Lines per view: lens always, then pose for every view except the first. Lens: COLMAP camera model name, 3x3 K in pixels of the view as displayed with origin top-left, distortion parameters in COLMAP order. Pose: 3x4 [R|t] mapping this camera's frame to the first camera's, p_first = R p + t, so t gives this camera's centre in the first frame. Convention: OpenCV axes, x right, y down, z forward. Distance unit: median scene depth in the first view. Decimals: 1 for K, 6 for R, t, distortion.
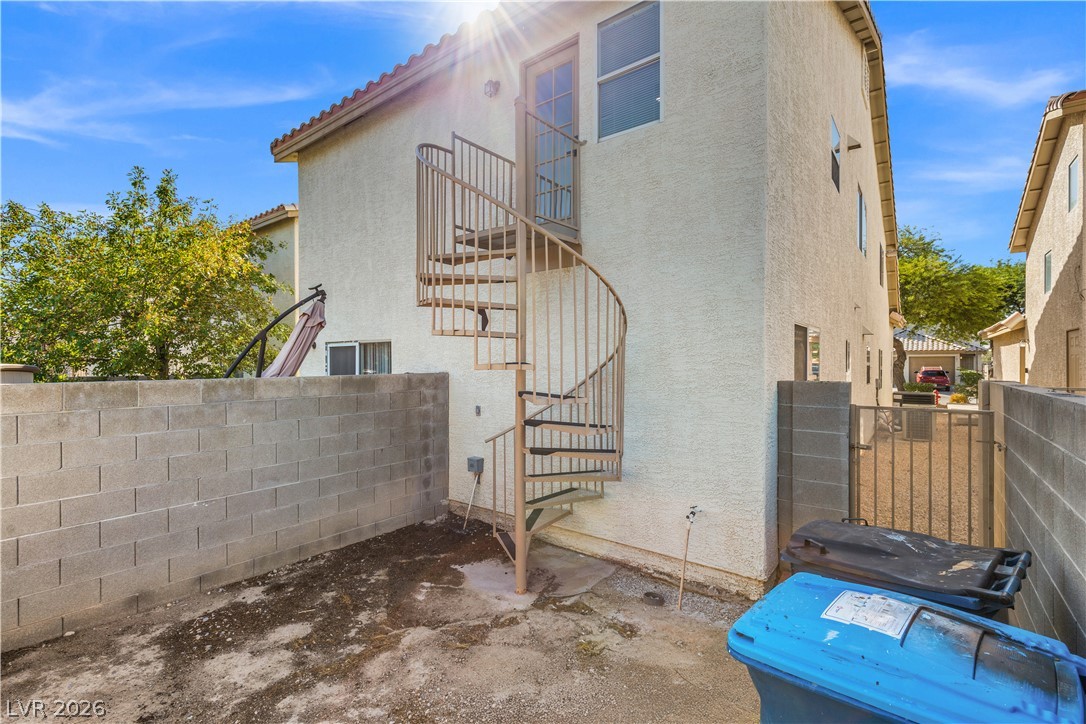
lens RADIAL K [[489.5, 0, 542.8], [0, 489.5, 359.3], [0, 0, 1]] dist [0.006348, -0.000054]
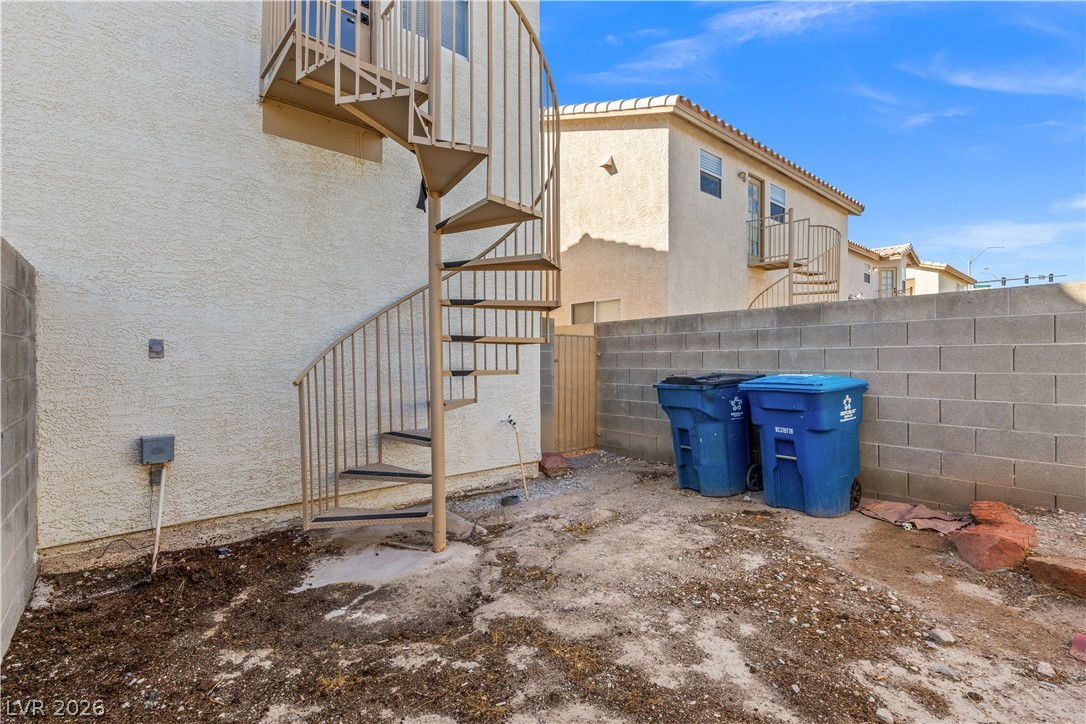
lens RADIAL K [[489.5, 0, 542.8], [0, 489.5, 359.3], [0, 0, 1]] dist [0.006348, -0.000054]
pose [[0.204094, 0.000789, 0.978951, -0.869764], [0.000110, 1.000000, -0.000829, 0.178544], [-0.978951, 0.000277, 0.204094, 0.730198]]
